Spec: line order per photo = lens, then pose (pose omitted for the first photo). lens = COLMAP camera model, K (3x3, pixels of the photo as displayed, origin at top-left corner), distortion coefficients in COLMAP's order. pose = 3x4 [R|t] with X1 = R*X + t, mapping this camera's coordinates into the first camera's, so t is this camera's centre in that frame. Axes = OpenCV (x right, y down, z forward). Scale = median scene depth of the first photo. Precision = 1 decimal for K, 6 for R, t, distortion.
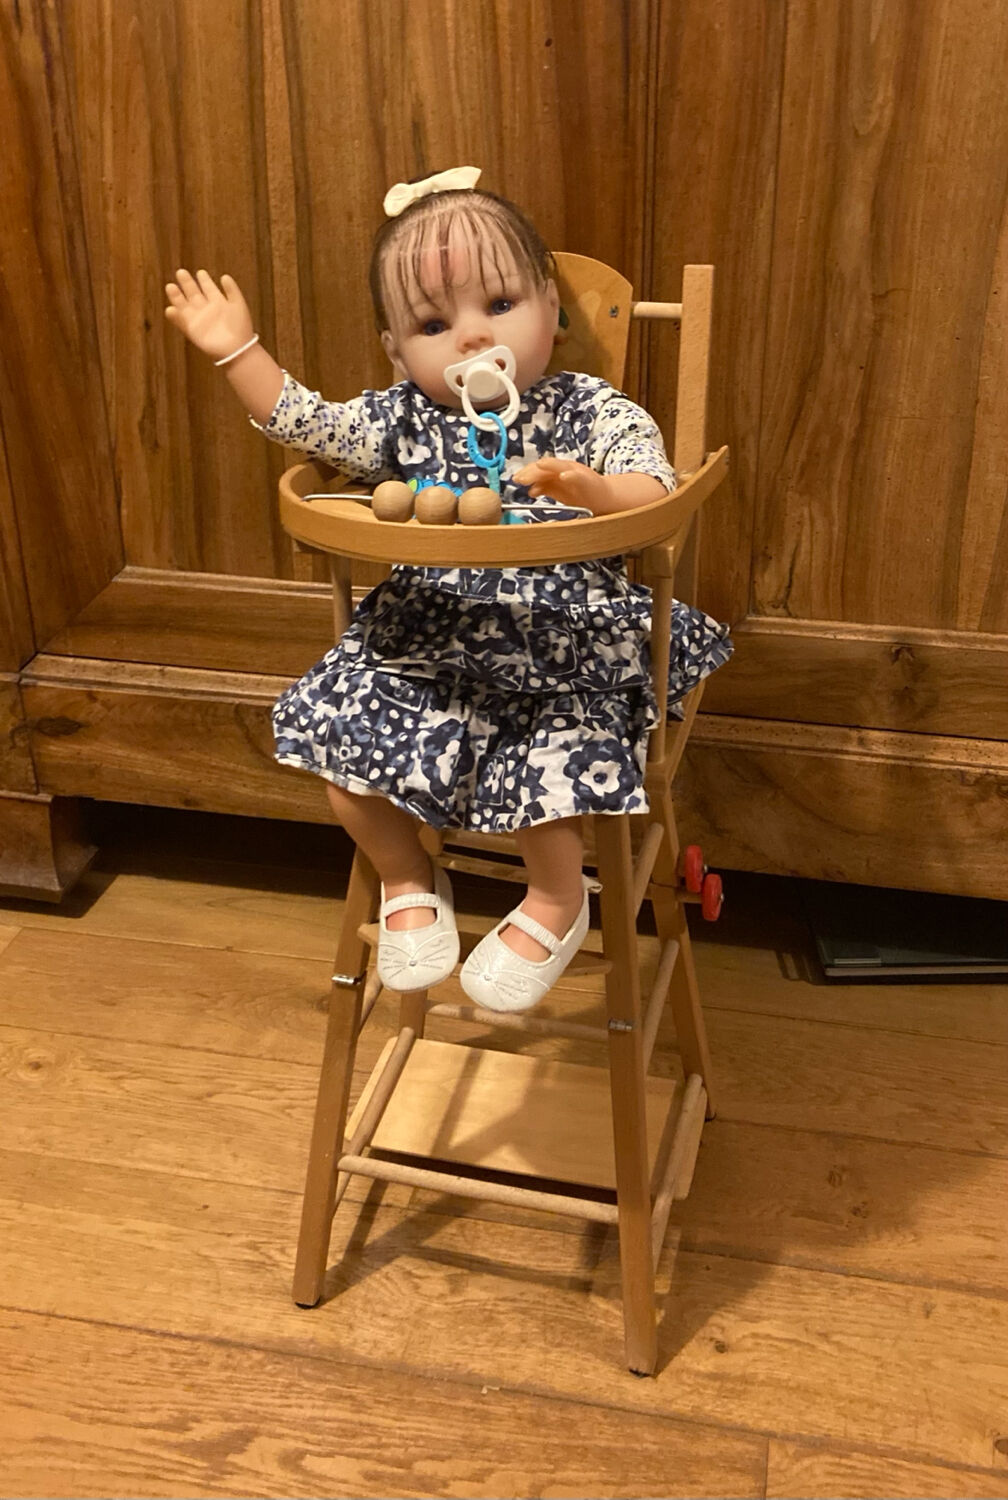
lens RADIAL K [[1567.8, 0, 532.2], [0, 1567.8, 615.5], [0, 0, 1]] dist [0.023249, 0.000000]
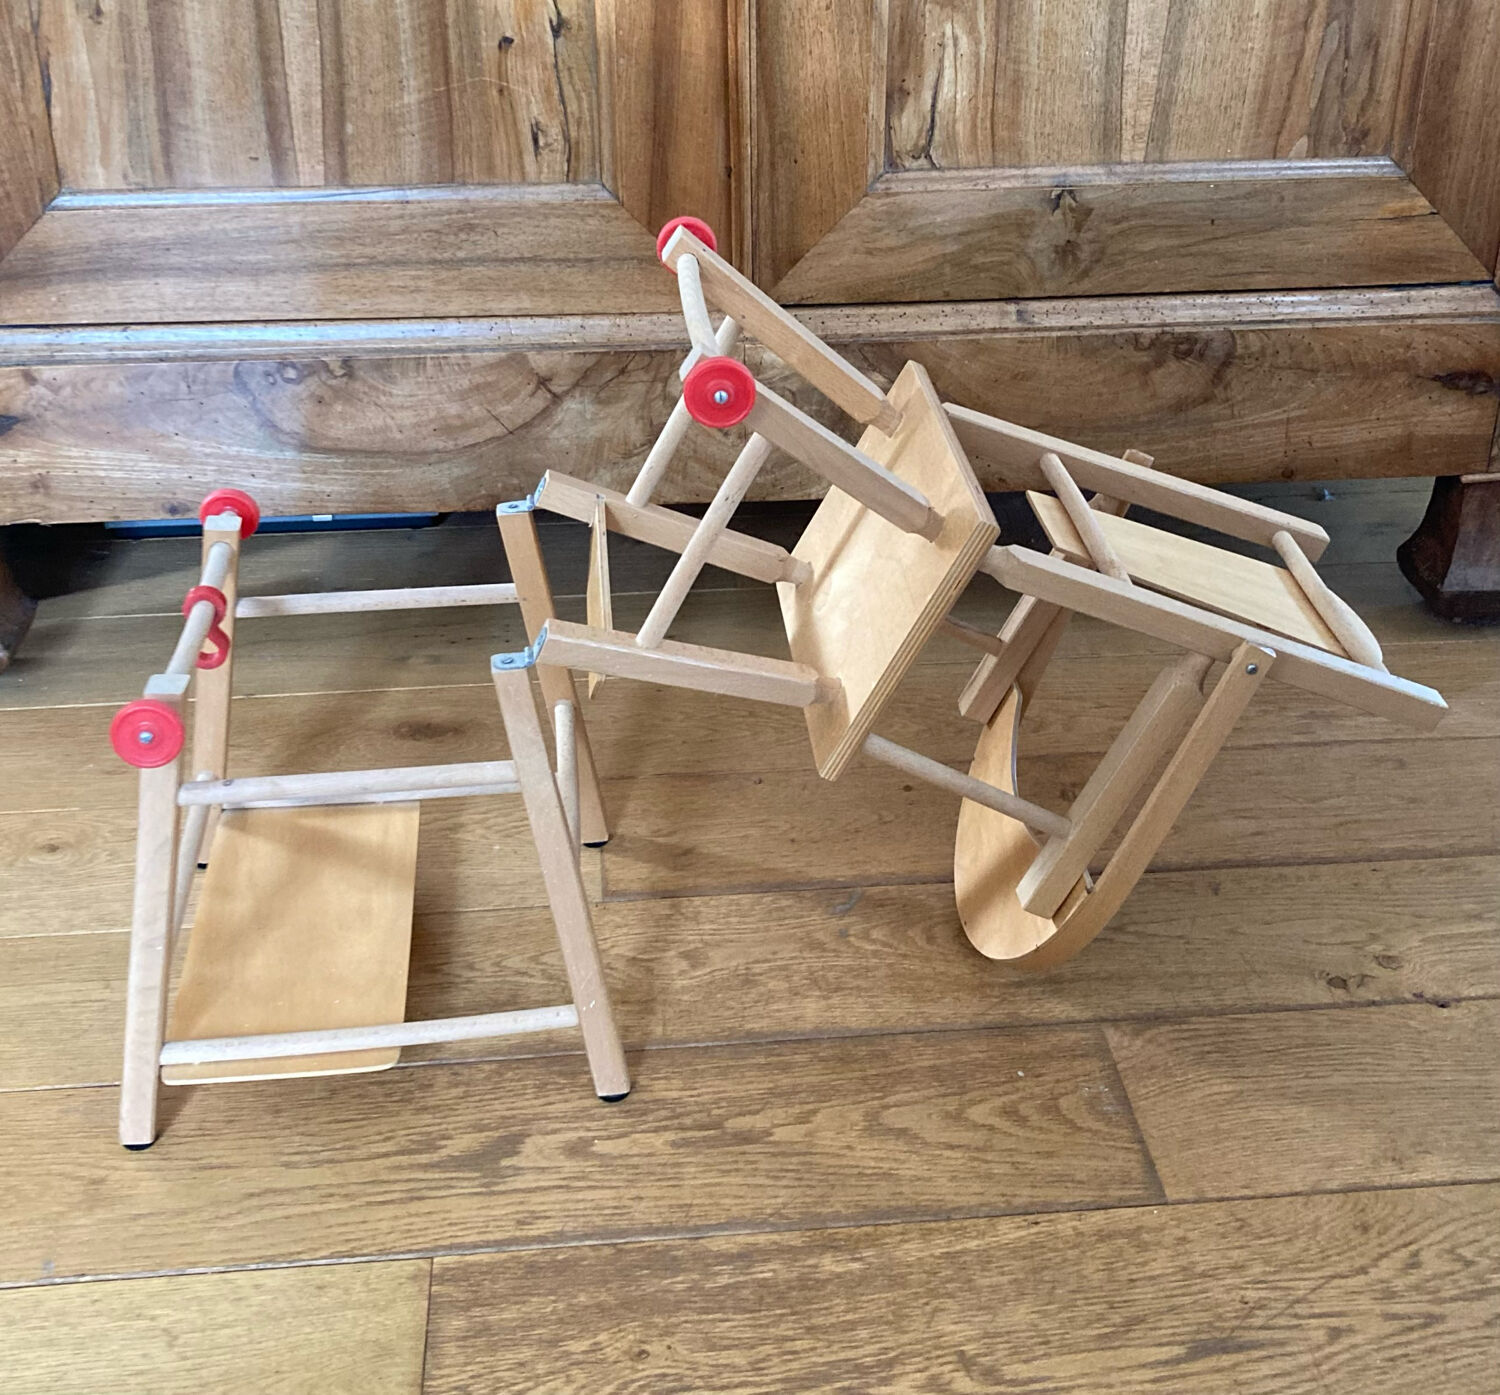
lens RADIAL K [[1979.1, 0, 769.4], [0, 1979.1, 630.5], [0, 0, 1]] dist [0.022780, 0.000000]
pose [[0.958283, -0.132656, 0.253174, -0.234386], [0.115586, 0.989972, 0.081215, 0.159557], [-0.261408, -0.048564, 0.964006, -0.011096]]
